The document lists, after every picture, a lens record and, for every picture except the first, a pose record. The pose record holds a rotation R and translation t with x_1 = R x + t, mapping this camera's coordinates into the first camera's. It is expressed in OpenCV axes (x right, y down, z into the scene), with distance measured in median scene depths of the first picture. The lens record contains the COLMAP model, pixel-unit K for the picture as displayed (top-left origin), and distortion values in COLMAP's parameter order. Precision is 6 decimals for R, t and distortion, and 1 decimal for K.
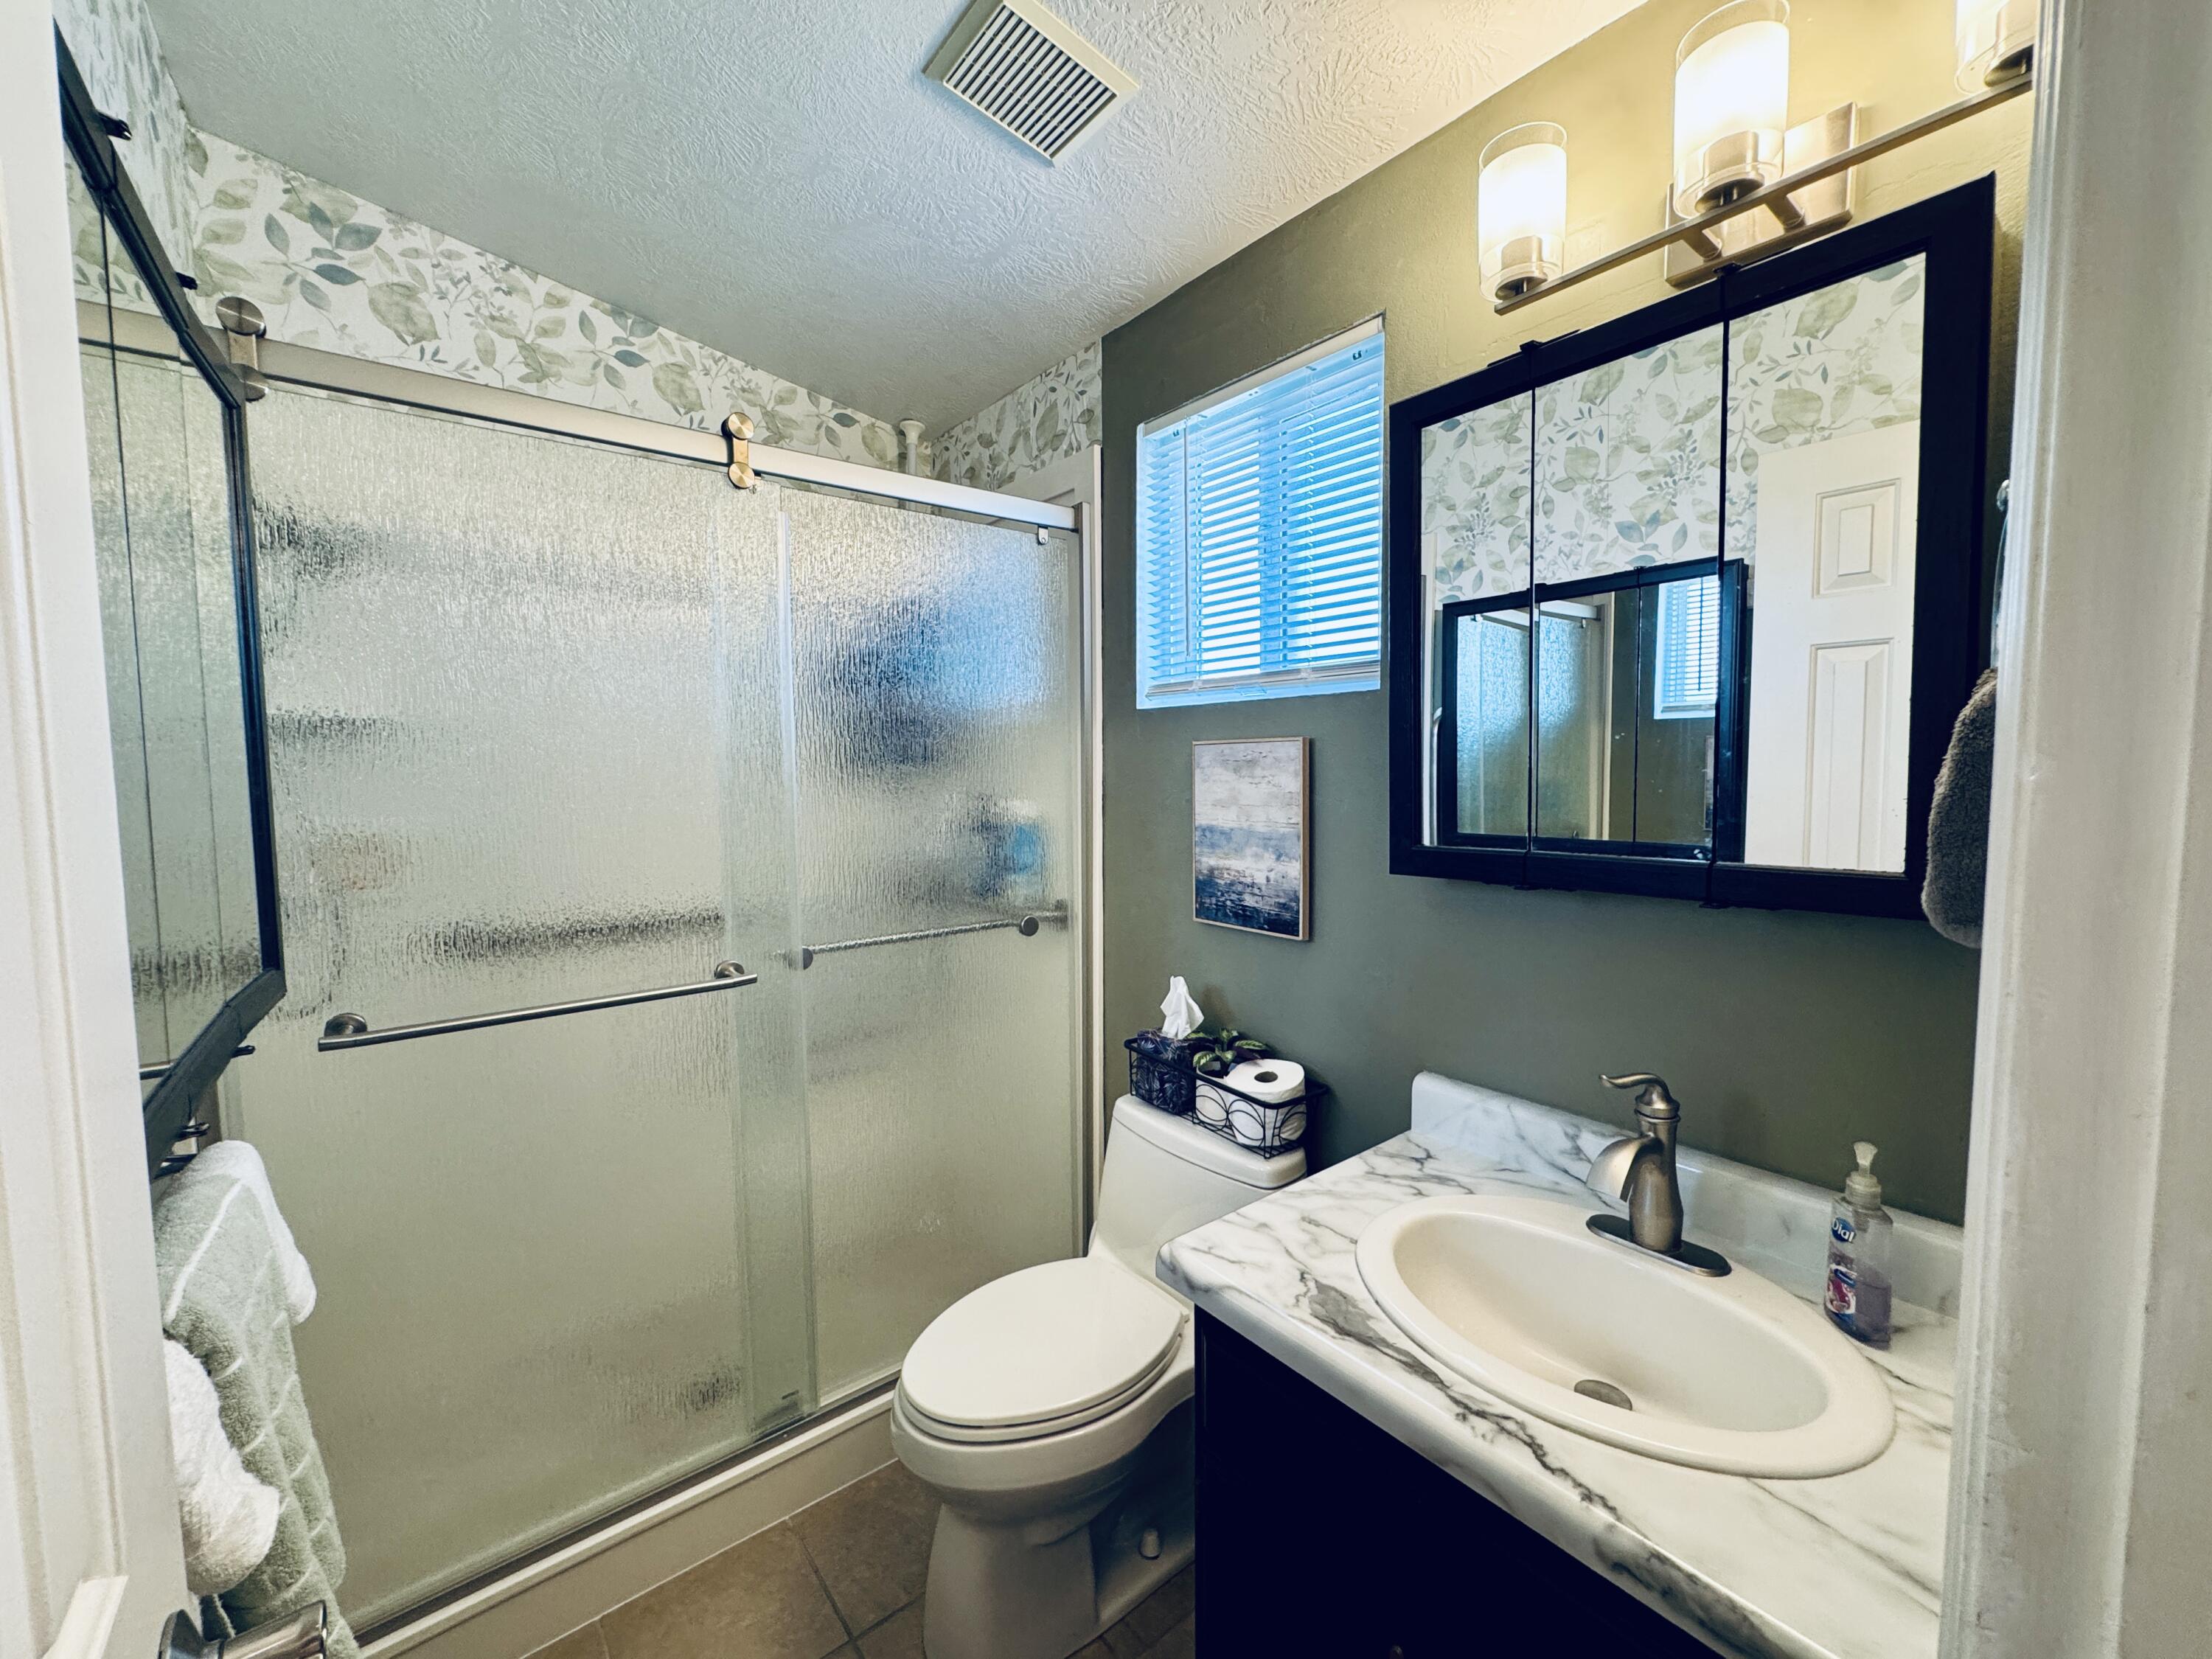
lens RADIAL K [[883.3, 0, 1106.9], [0, 883.3, 826.3], [0, 0, 1]] dist [-0.004493, 0.000099]
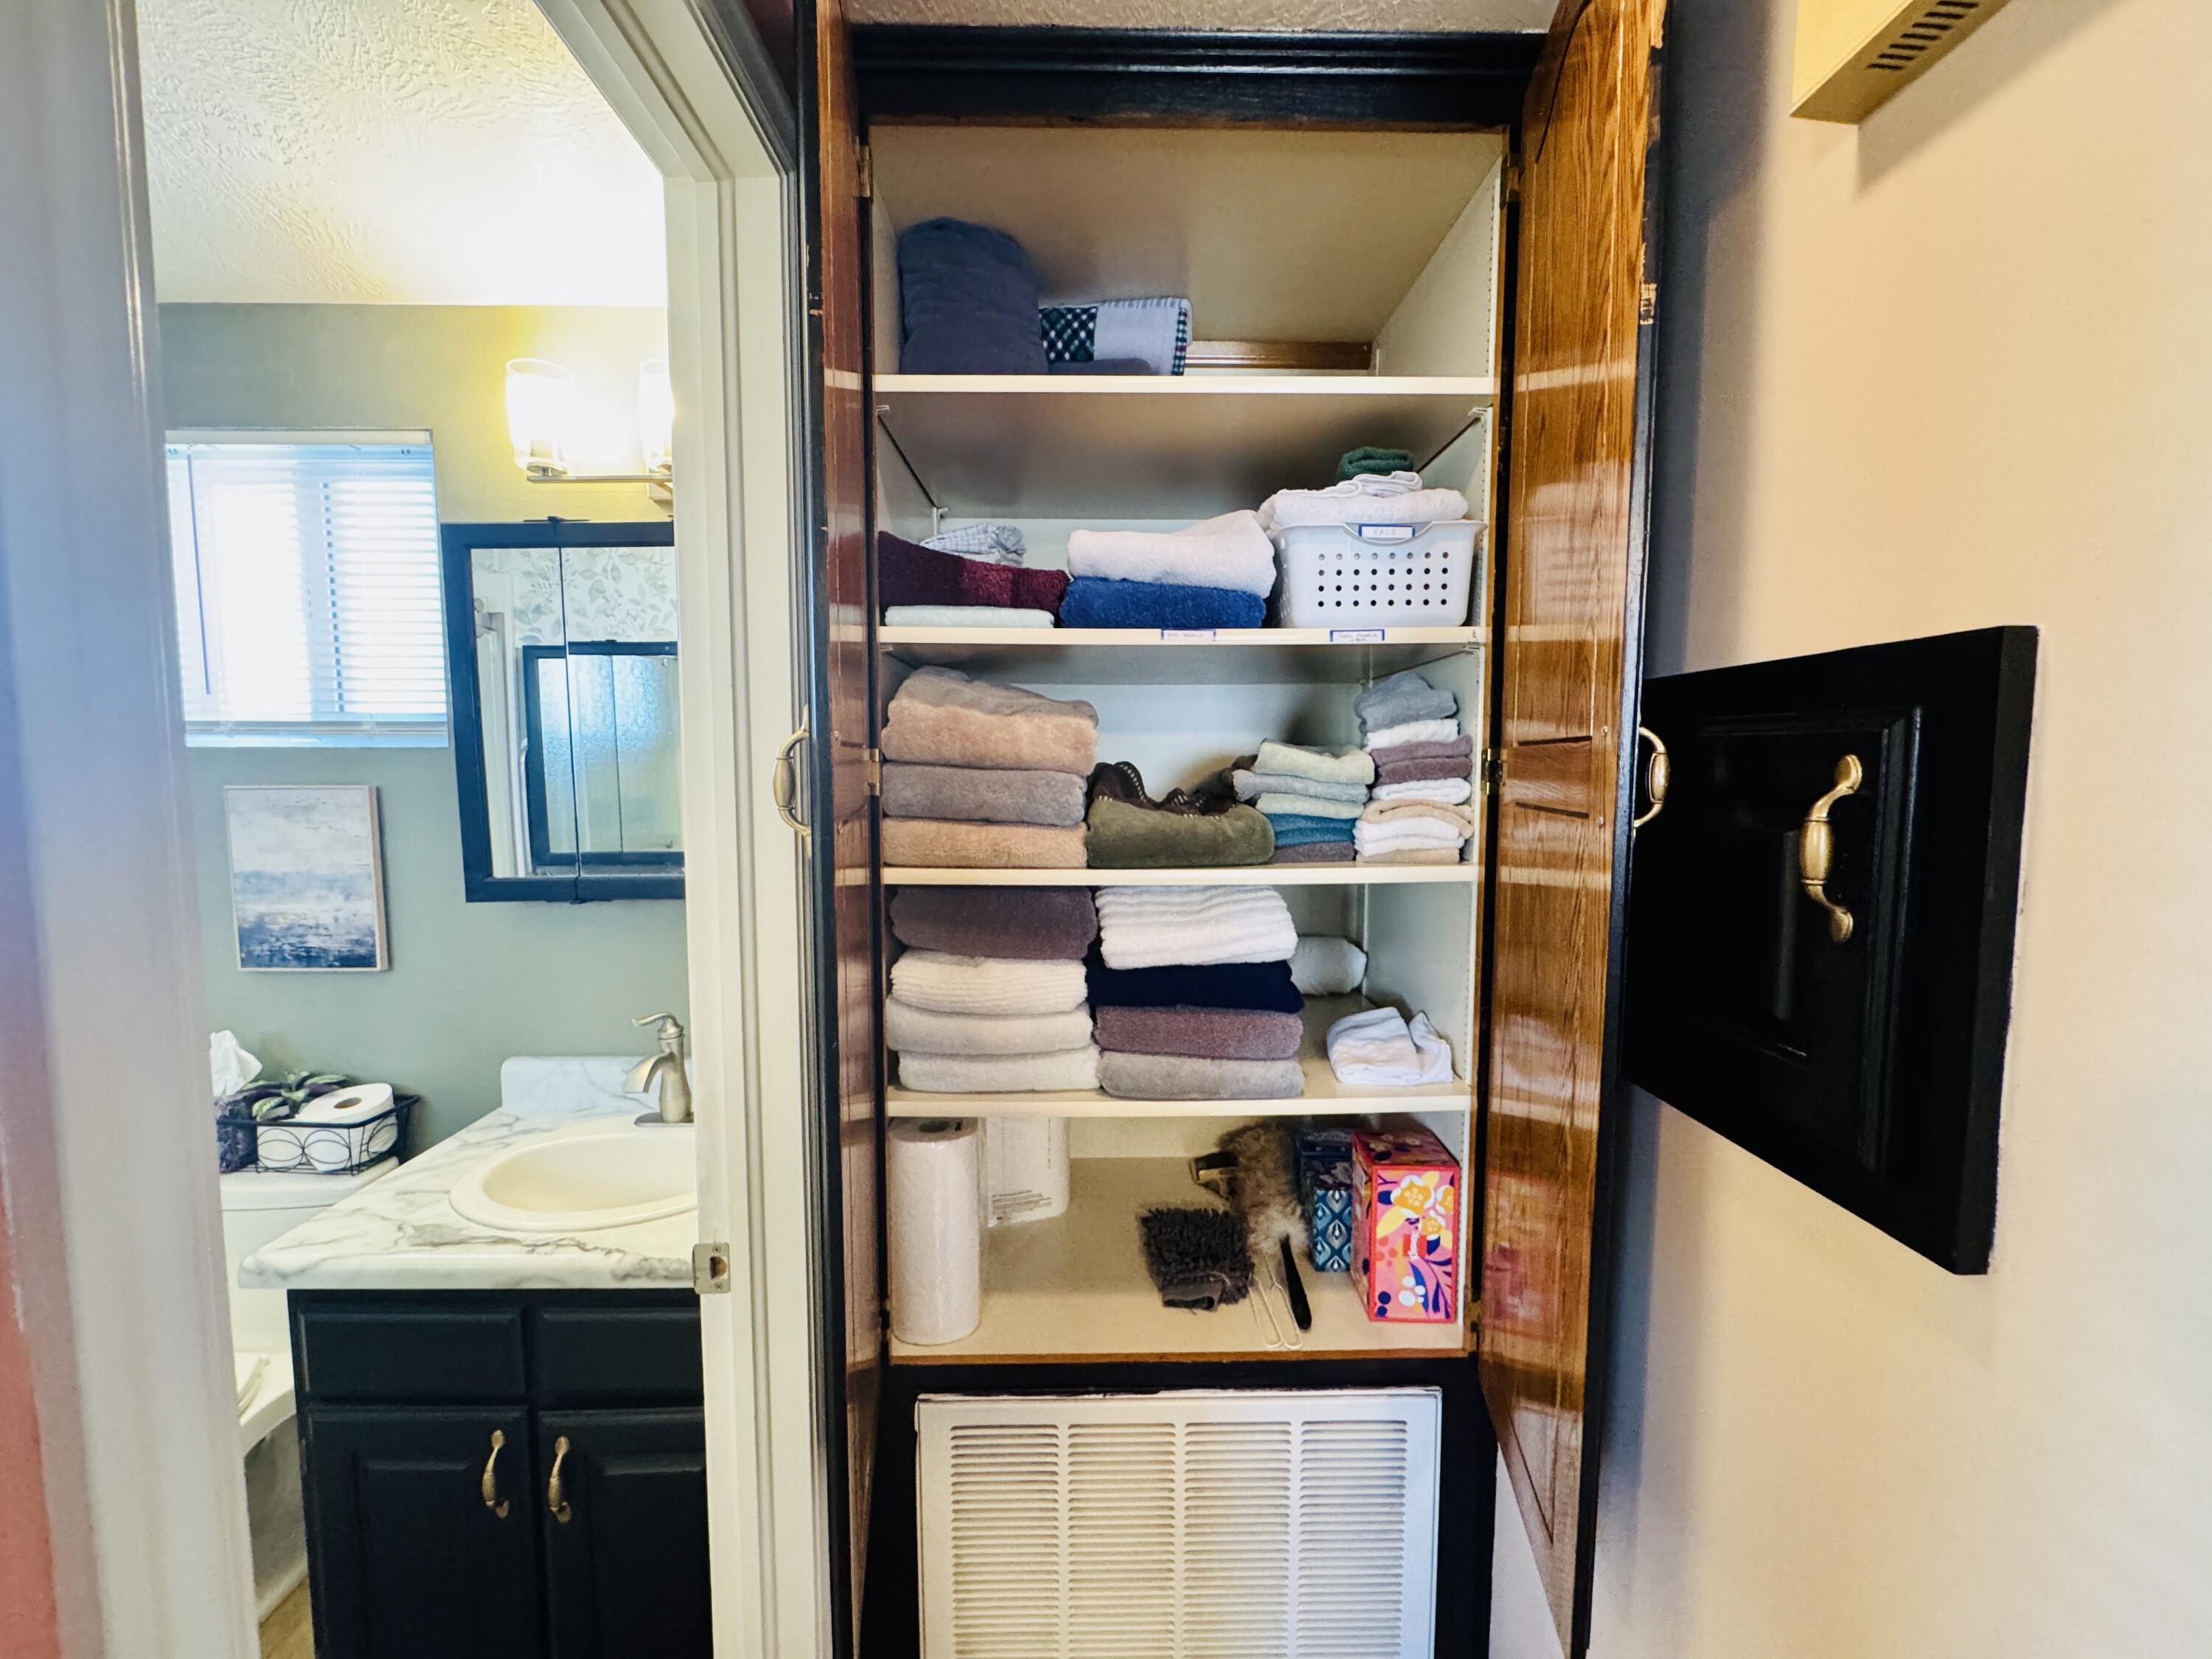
lens RADIAL K [[883.3, 0, 1106.9], [0, 883.3, 826.3], [0, 0, 1]] dist [-0.004493, 0.000099]
pose [[0.610319, -0.051015, 0.790511, -0.082804], [0.047393, 0.998488, 0.027847, -0.036750], [-0.790737, 0.020469, 0.611814, -0.380734]]
